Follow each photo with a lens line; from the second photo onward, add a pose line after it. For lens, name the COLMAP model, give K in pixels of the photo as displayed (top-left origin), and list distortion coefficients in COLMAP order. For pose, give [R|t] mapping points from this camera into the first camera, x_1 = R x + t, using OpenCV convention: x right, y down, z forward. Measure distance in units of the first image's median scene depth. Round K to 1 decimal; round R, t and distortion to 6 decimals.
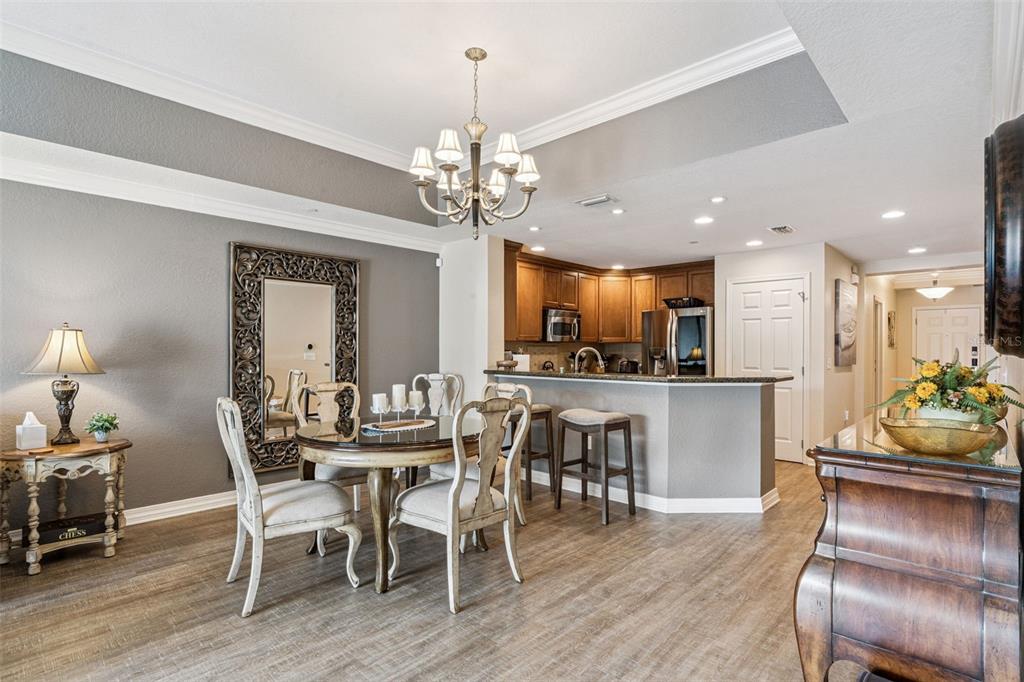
lens RADIAL K [[503.9, 0, 514.2], [0, 503.9, 352.7], [0, 0, 1]] dist [-0.002611, -0.000192]
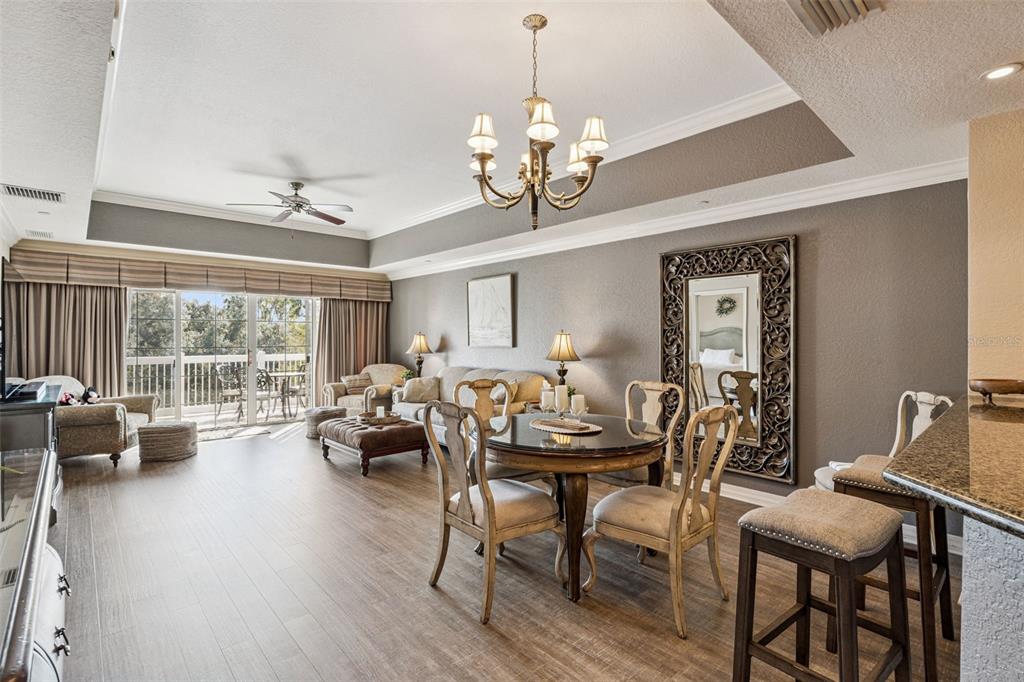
lens RADIAL K [[474.3, 0, 516.9], [0, 474.3, 339.5], [0, 0, 1]] dist [-0.003584, -0.000293]
pose [[-0.071644, 0.000453, -0.997430, 0.512969], [-0.006953, 0.999975, 0.000954, -0.019943], [0.997406, 0.007004, -0.071639, 0.694595]]
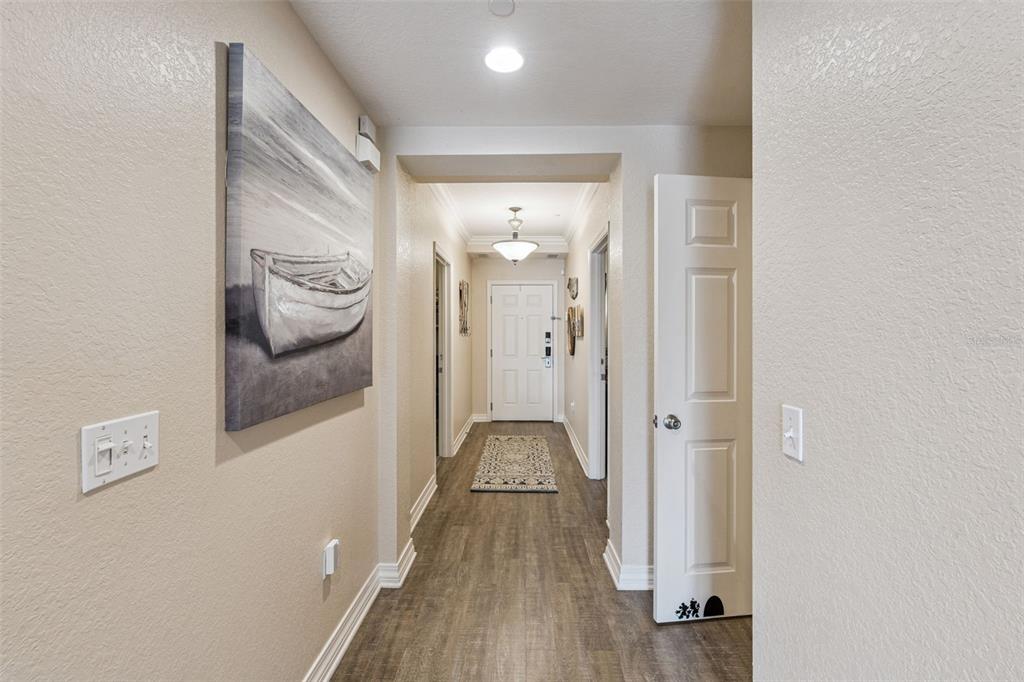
lens RADIAL K [[474.3, 0, 516.9], [0, 474.3, 339.5], [0, 0, 1]] dist [-0.003584, -0.000293]
pose [[0.741579, -0.013111, 0.670738, 0.835657], [0.007134, 0.999907, 0.011658, -0.022192], [-0.670828, -0.003860, 0.741603, 1.067808]]
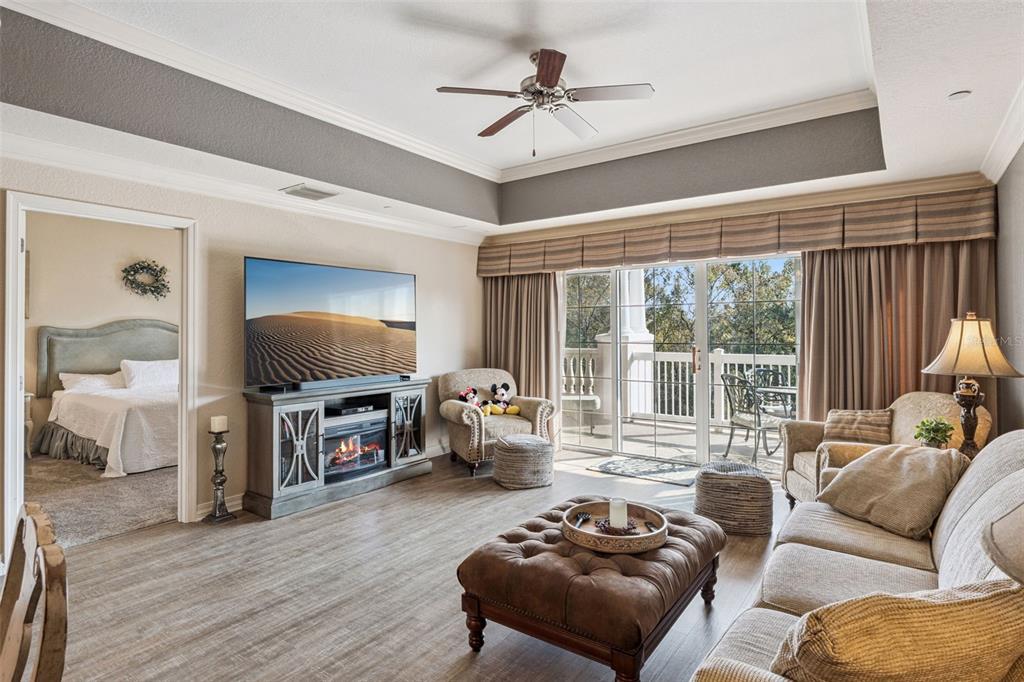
lens RADIAL K [[547.3, 0, 521.1], [0, 547.3, 326.9], [0, 0, 1]] dist [-0.000136, -0.000104]
pose [[-0.992411, -0.002593, -0.122939, -0.510900], [-0.002393, 0.999996, -0.001780, -0.021336], [0.122943, -0.001472, -0.992413, 0.817901]]
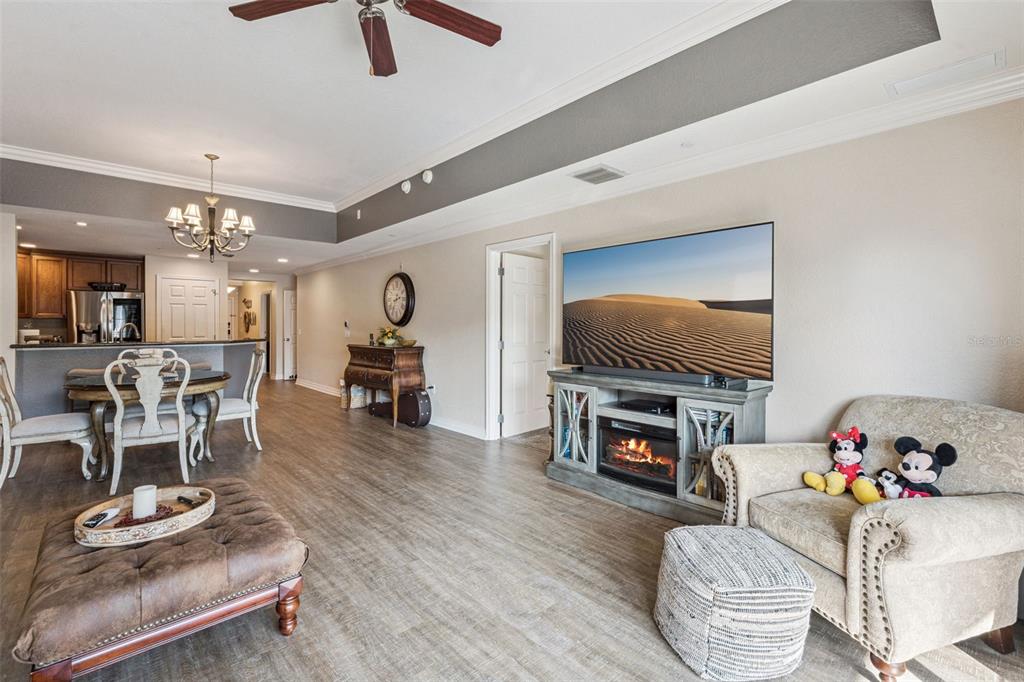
lens RADIAL K [[451.5, 0, 510.6], [0, 451.5, 334.5], [0, 0, 1]] dist [-0.009766, 0.000069]
pose [[0.092835, -0.023281, 0.995409, -1.082006], [0.006943, 0.999717, 0.022734, -0.000411], [-0.995657, 0.004800, 0.092971, -0.137656]]
